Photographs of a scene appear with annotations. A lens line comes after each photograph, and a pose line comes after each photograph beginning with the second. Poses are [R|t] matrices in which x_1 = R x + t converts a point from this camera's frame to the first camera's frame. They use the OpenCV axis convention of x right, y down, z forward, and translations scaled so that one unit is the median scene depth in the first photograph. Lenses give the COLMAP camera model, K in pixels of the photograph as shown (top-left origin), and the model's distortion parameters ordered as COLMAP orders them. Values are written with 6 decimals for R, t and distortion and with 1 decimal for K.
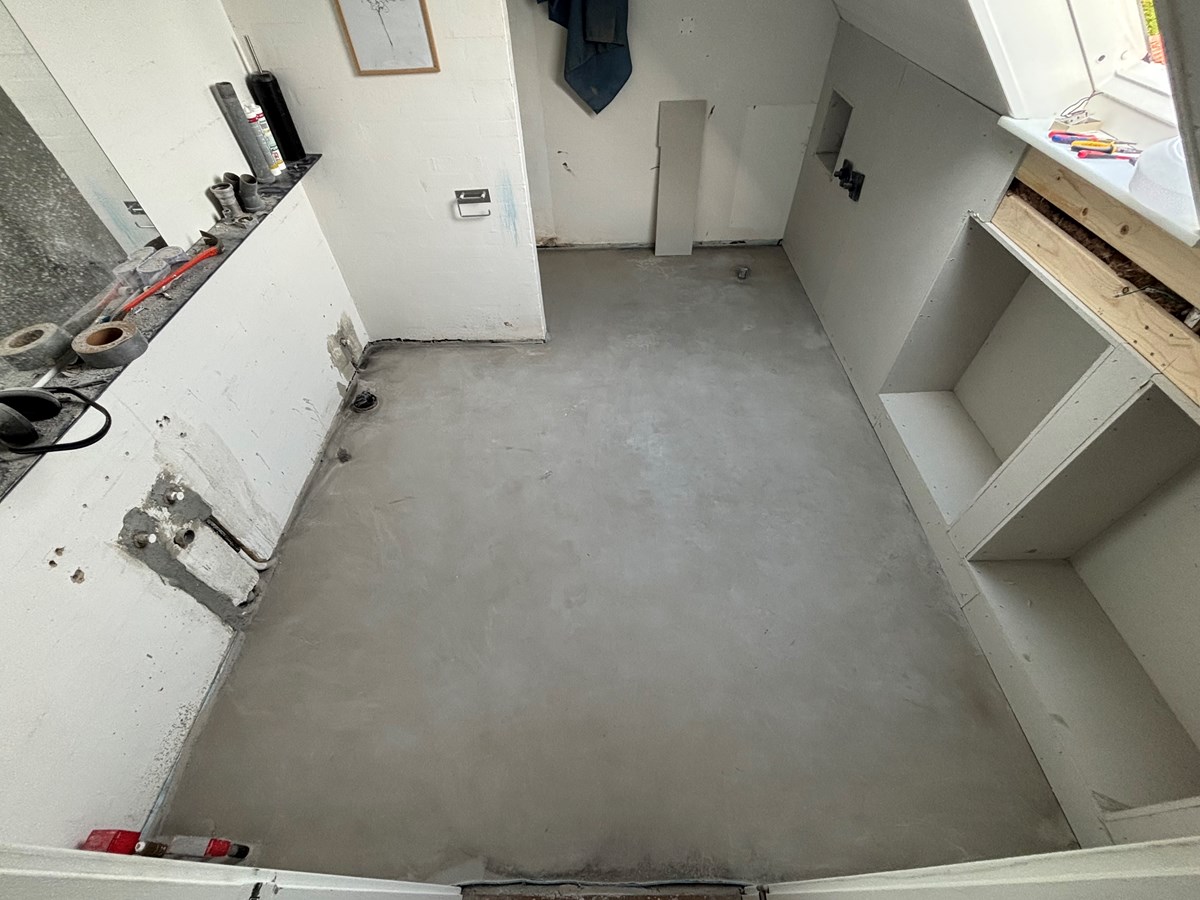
lens RADIAL K [[491.9, 0, 600.0], [0, 491.9, 450.0], [0, 0, 1]] dist [-0.000653, -0.000316]
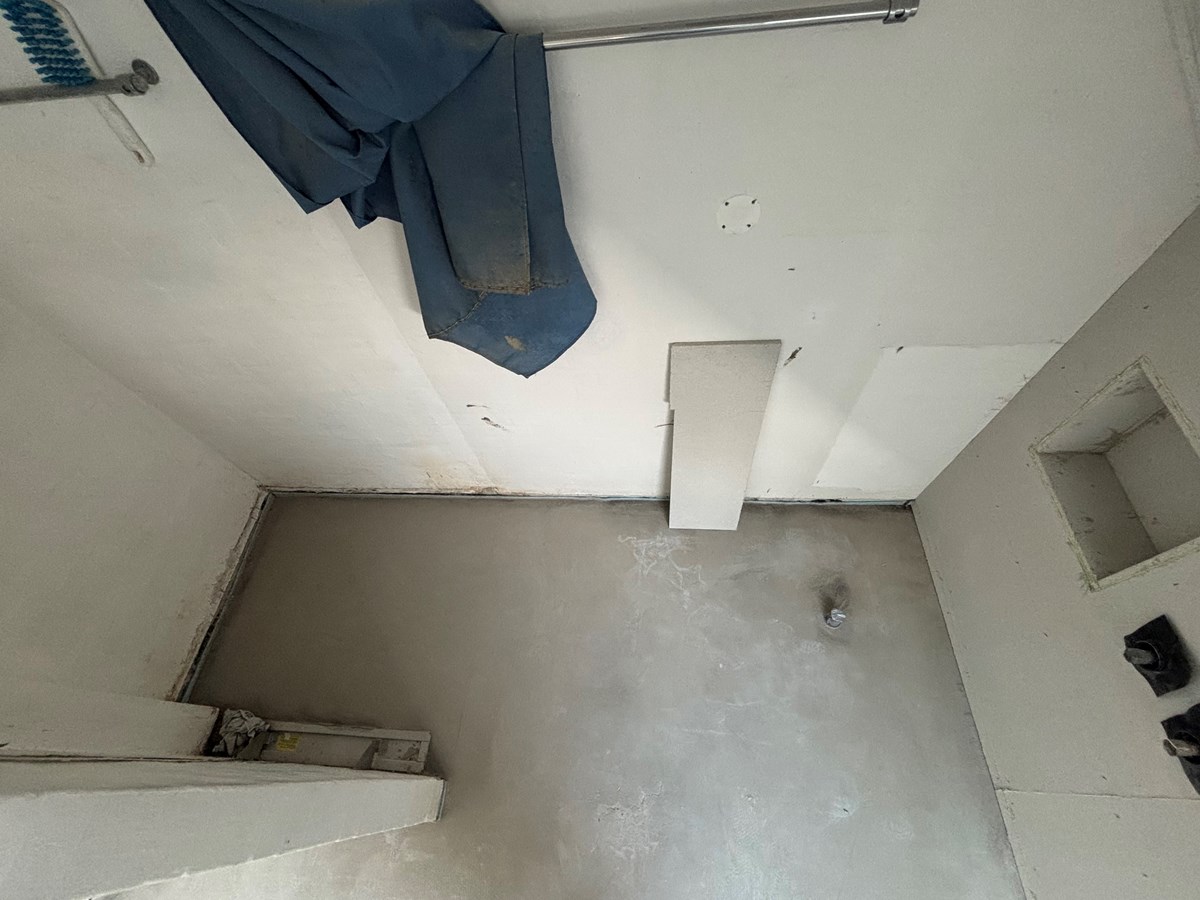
lens RADIAL K [[491.9, 0, 600.0], [0, 491.9, 450.0], [0, 0, 1]] dist [-0.000653, -0.000316]
pose [[0.996018, 0.002741, -0.089110, 0.090934], [0.013984, 0.982351, 0.186523, -0.642360], [0.088049, -0.187026, 0.978401, 0.510302]]
